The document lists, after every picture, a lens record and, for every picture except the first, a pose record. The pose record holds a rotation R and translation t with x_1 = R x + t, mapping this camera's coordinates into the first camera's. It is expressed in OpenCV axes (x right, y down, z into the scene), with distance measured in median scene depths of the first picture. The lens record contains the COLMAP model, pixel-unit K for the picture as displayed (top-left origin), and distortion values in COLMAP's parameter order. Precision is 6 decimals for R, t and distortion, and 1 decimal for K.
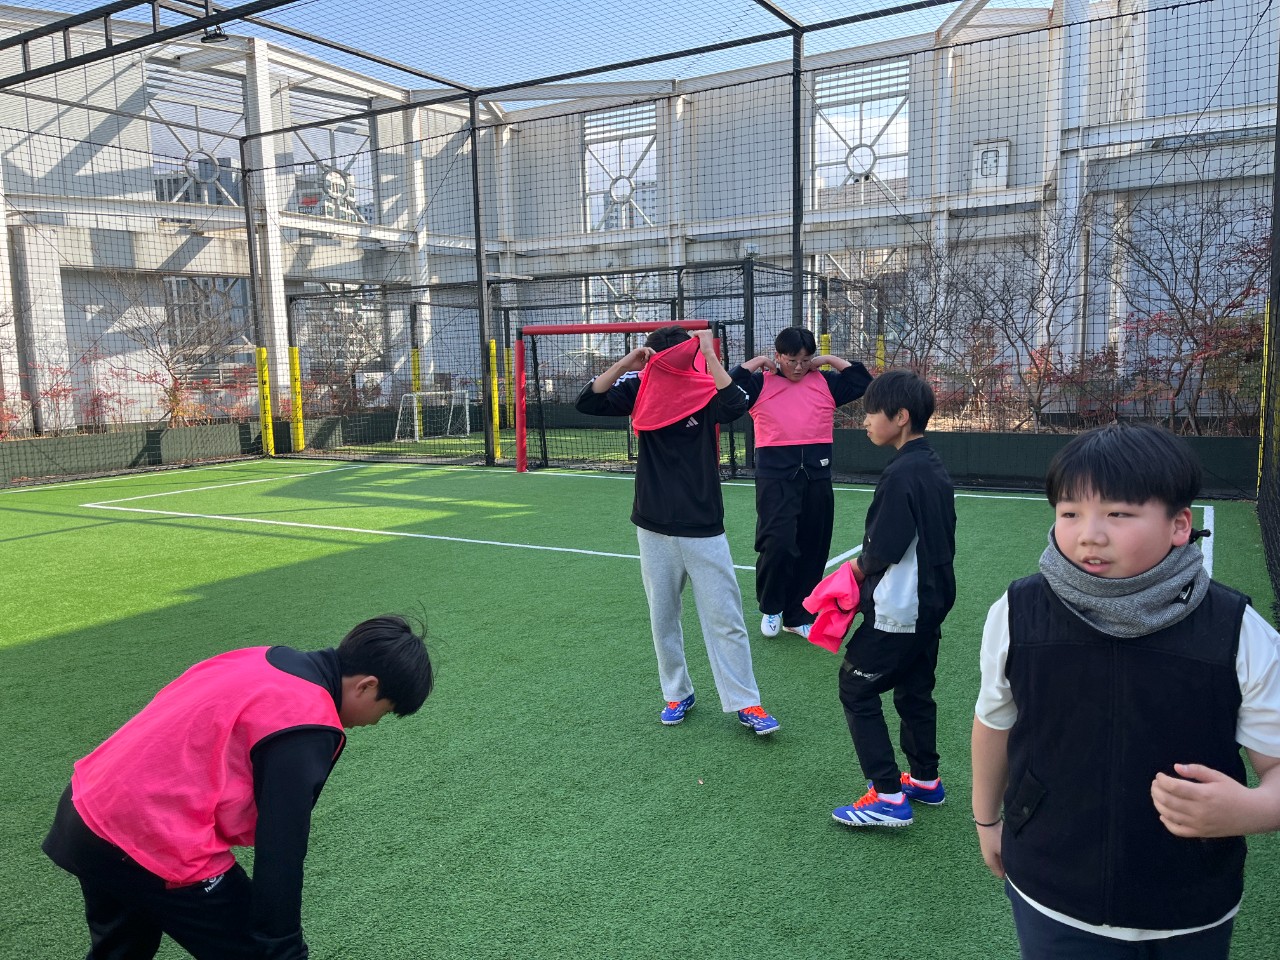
lens RADIAL K [[972.4, 0, 645.0], [0, 972.4, 484.1], [0, 0, 1]] dist [0.063072, -0.081844]
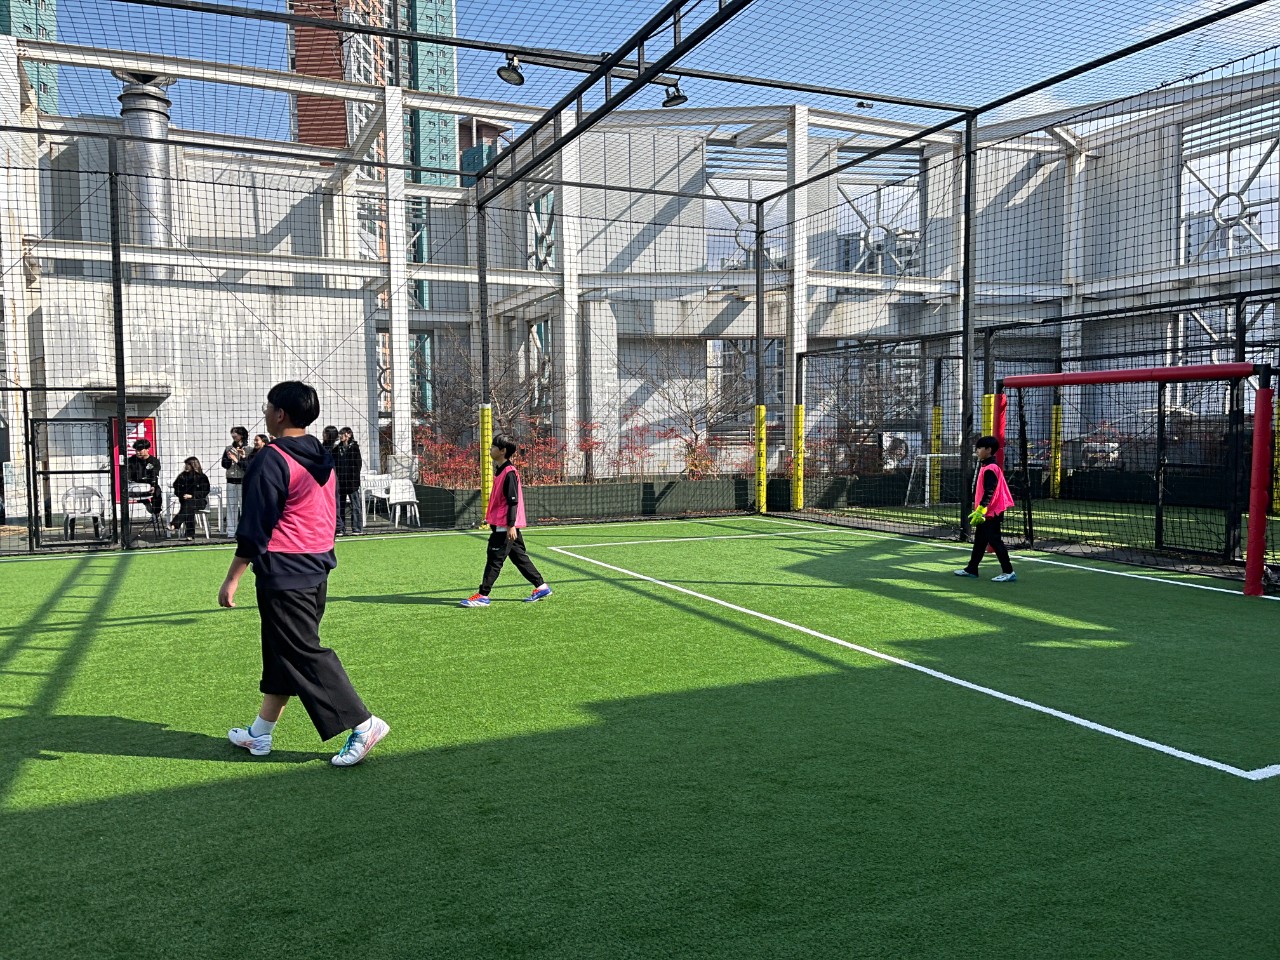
lens RADIAL K [[972.4, 0, 622.9], [0, 972.4, 478.7], [0, 0, 1]] dist [0.063072, -0.081844]
pose [[0.810001, 0.044634, -0.584727, 0.071153], [-0.083452, 0.995725, -0.039596, -0.011081], [0.580460, 0.080870, 0.810263, 0.101001]]
